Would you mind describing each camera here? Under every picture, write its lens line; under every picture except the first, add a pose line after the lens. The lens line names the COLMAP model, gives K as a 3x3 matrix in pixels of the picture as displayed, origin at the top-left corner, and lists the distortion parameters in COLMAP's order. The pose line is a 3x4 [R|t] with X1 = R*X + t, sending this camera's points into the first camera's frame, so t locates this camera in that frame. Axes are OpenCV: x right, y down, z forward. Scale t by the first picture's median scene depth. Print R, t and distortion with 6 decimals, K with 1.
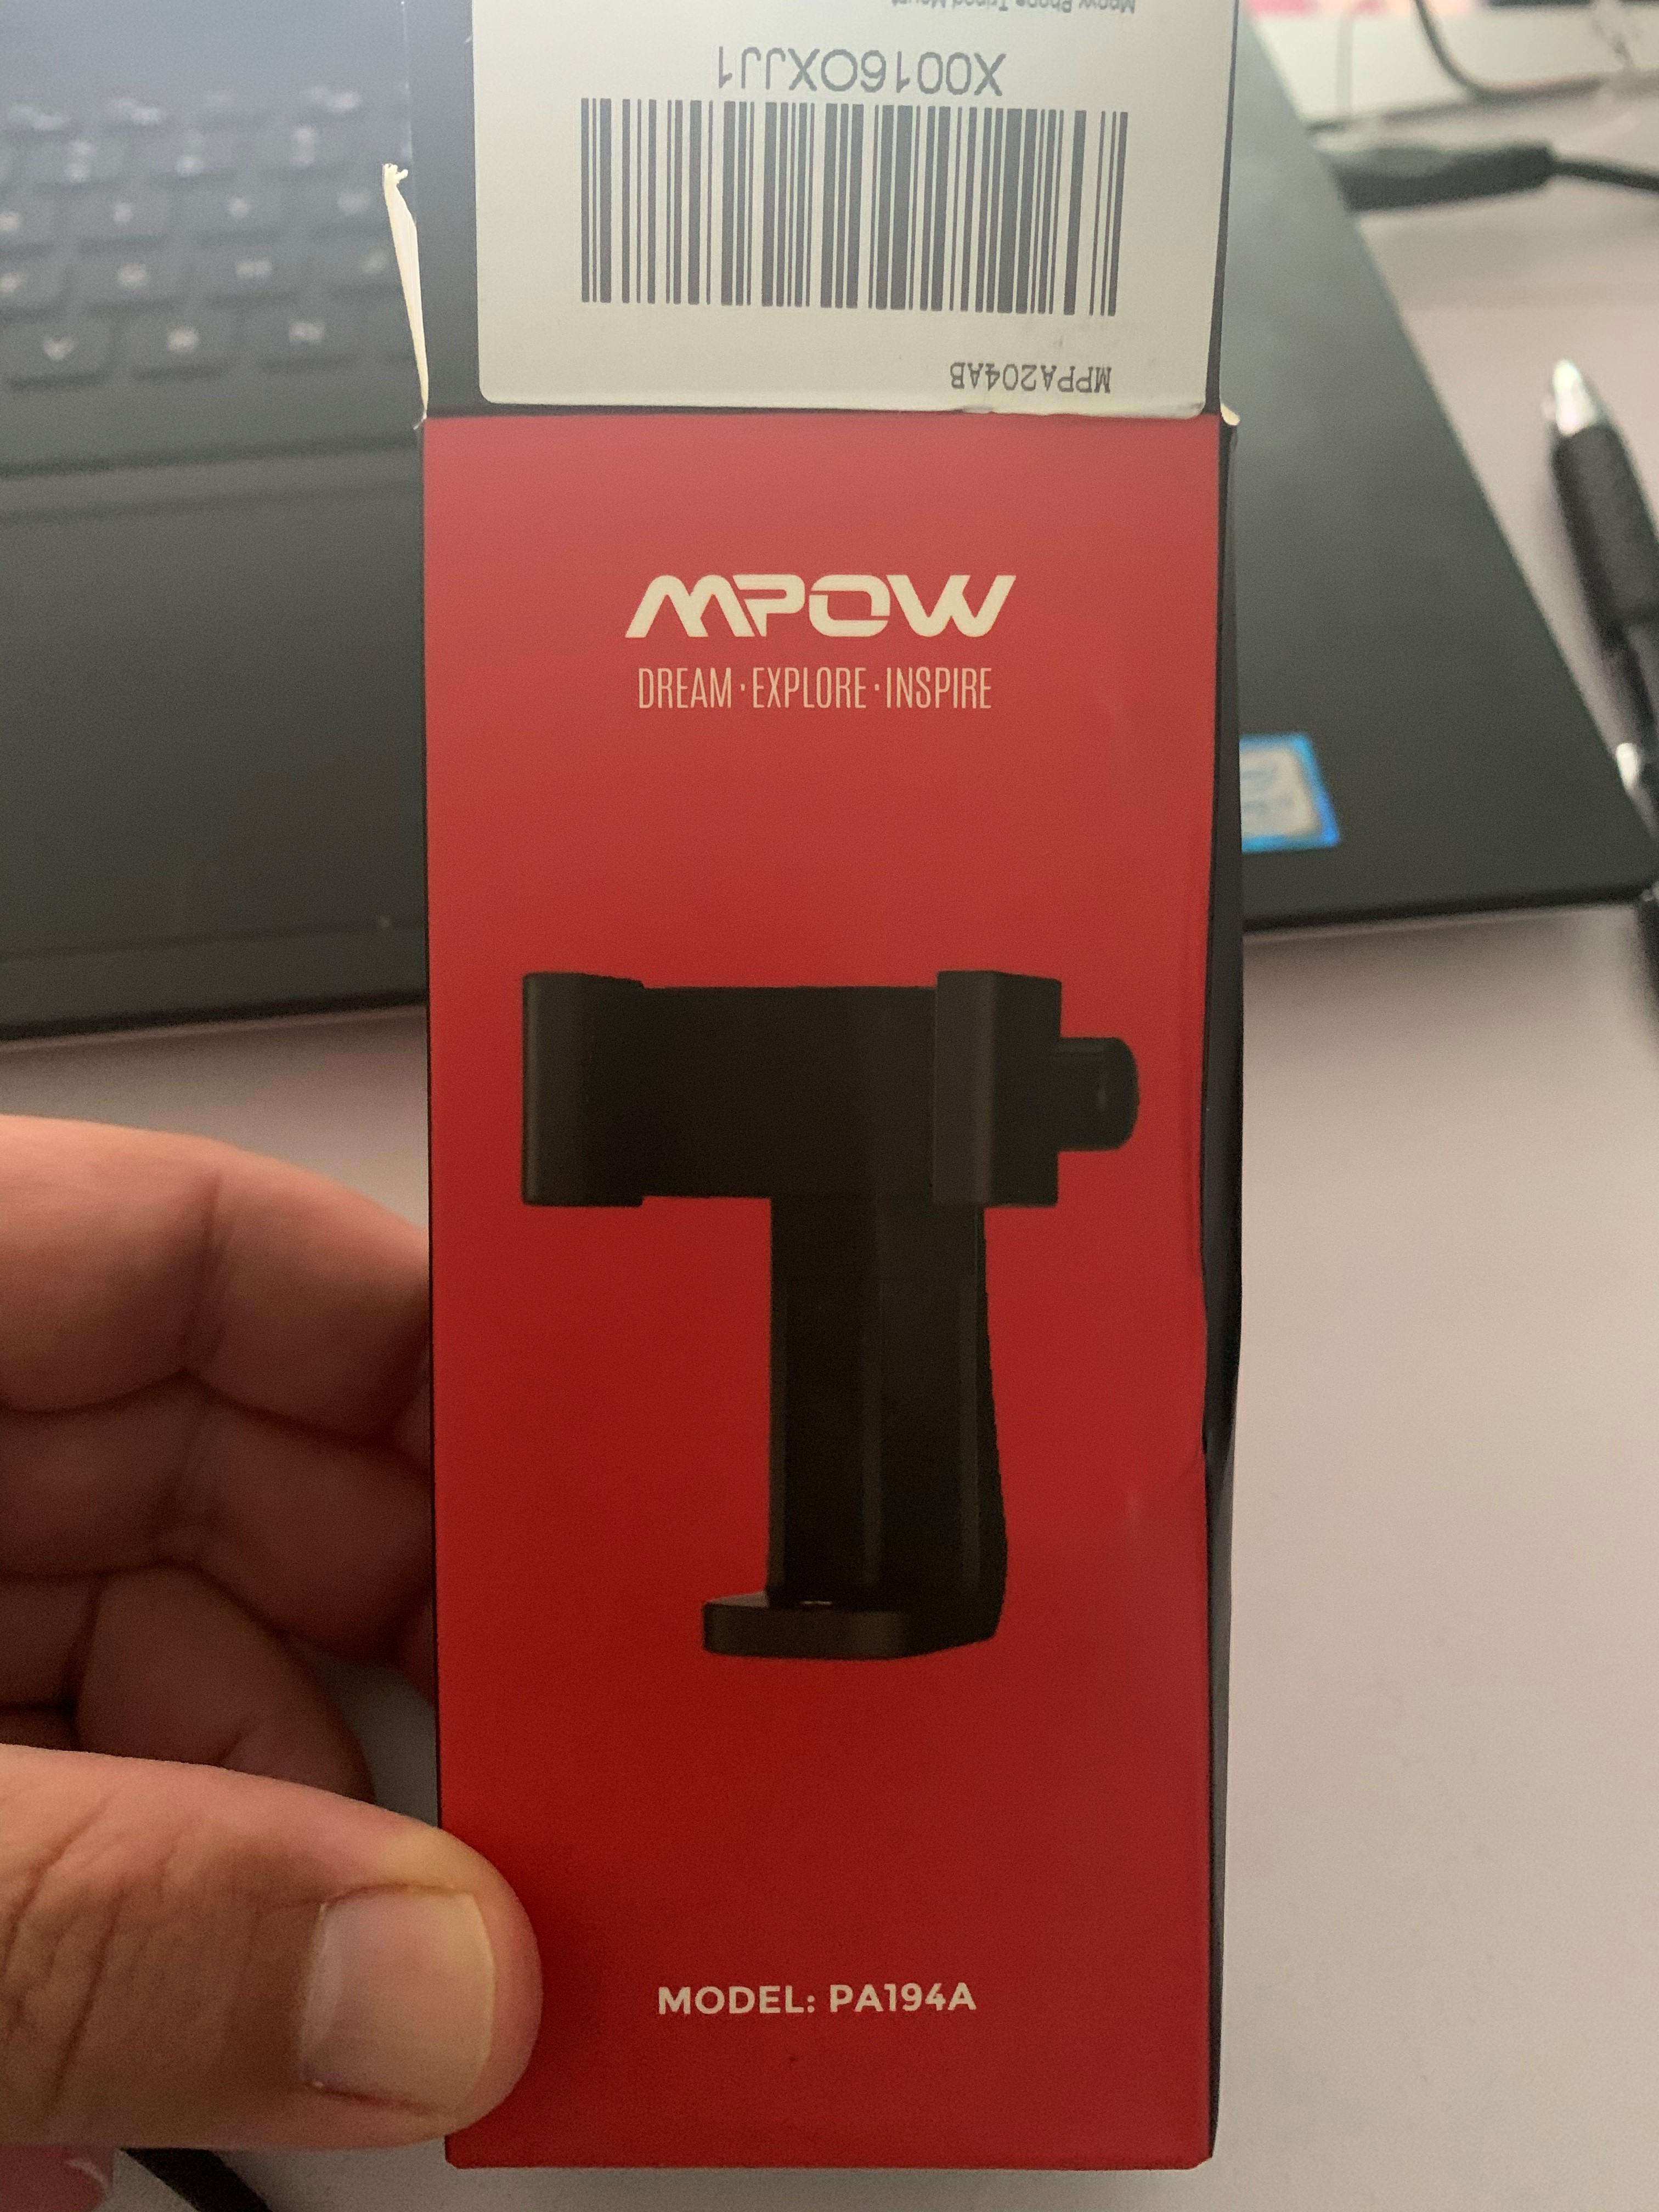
lens RADIAL K [[1684.7, 0, 829.5], [0, 1684.7, 1106.0], [0, 0, 1]] dist [-0.026214, -0.004452]
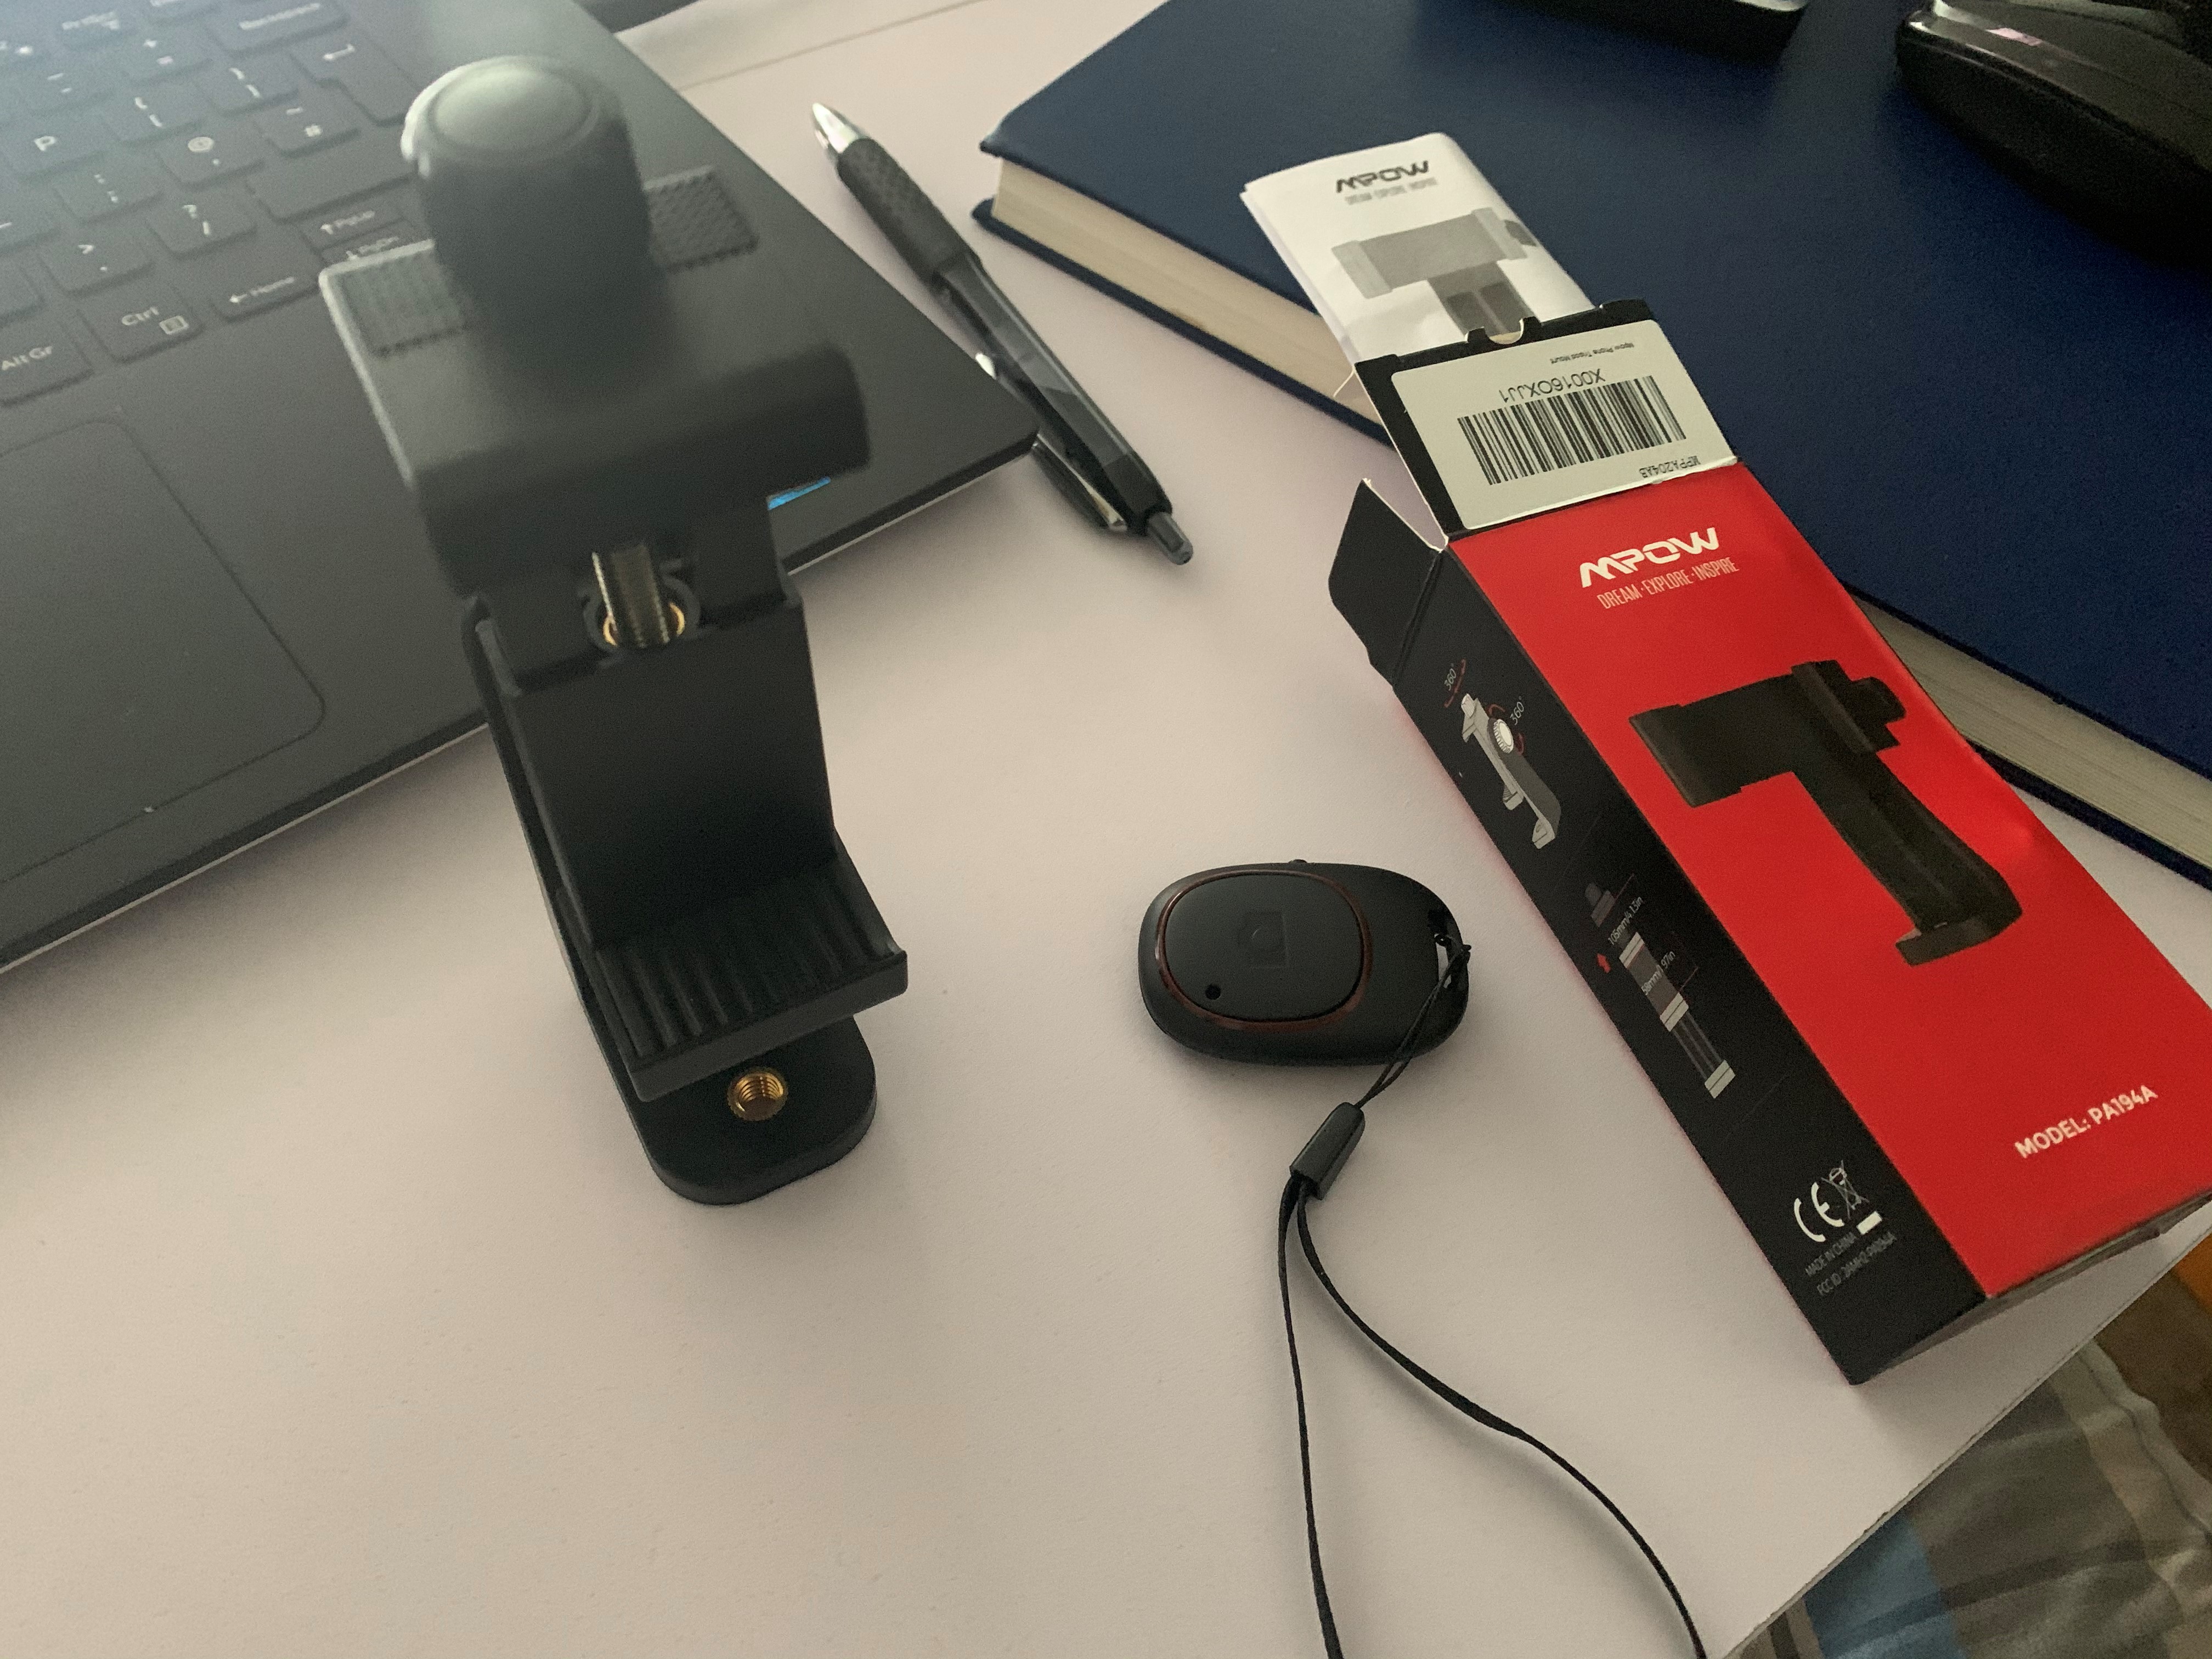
lens RADIAL K [[1684.7, 0, 1106.0], [0, 1684.7, 829.5], [0, 0, 1]] dist [-0.026214, -0.004452]
pose [[0.915770, -0.283031, 0.285060, -1.379276], [0.396158, 0.753827, -0.524218, 0.836869], [-0.066515, 0.592991, 0.802457, -0.496852]]
